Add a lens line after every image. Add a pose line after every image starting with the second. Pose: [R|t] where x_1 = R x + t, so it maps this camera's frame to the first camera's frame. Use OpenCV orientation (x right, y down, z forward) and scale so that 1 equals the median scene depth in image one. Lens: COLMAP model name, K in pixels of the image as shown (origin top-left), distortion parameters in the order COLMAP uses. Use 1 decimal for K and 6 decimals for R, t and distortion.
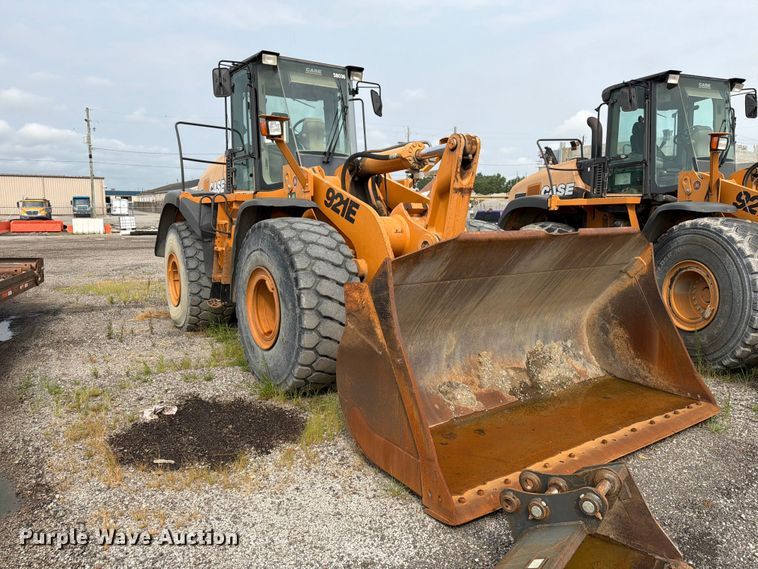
lens RADIAL K [[537.5, 0, 381.6], [0, 537.5, 282.9], [0, 0, 1]] dist [0.036884, -0.044712]
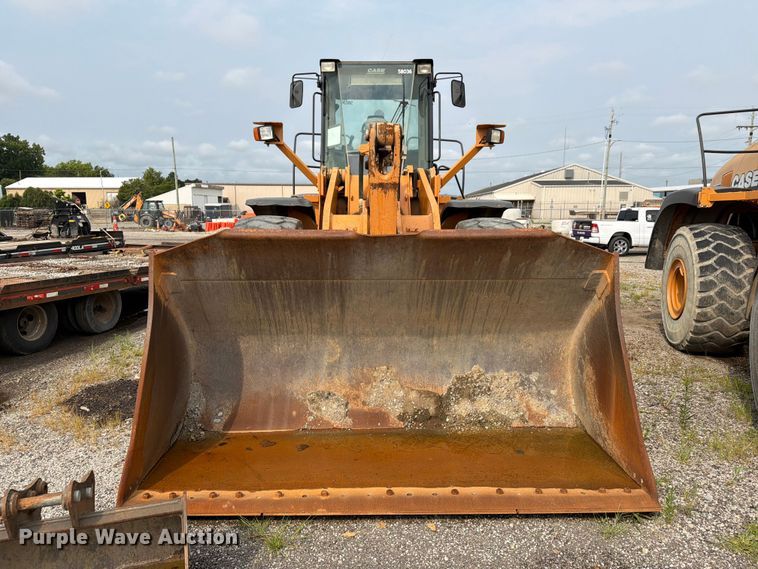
lens RADIAL K [[537.5, 0, 381.1], [0, 537.5, 281.5], [0, 0, 1]] dist [0.036884, -0.044712]
pose [[0.834386, 0.067798, -0.546995, 0.626326], [-0.069842, 0.997412, 0.017090, -0.025494], [0.546738, 0.023943, 0.836962, 0.236816]]
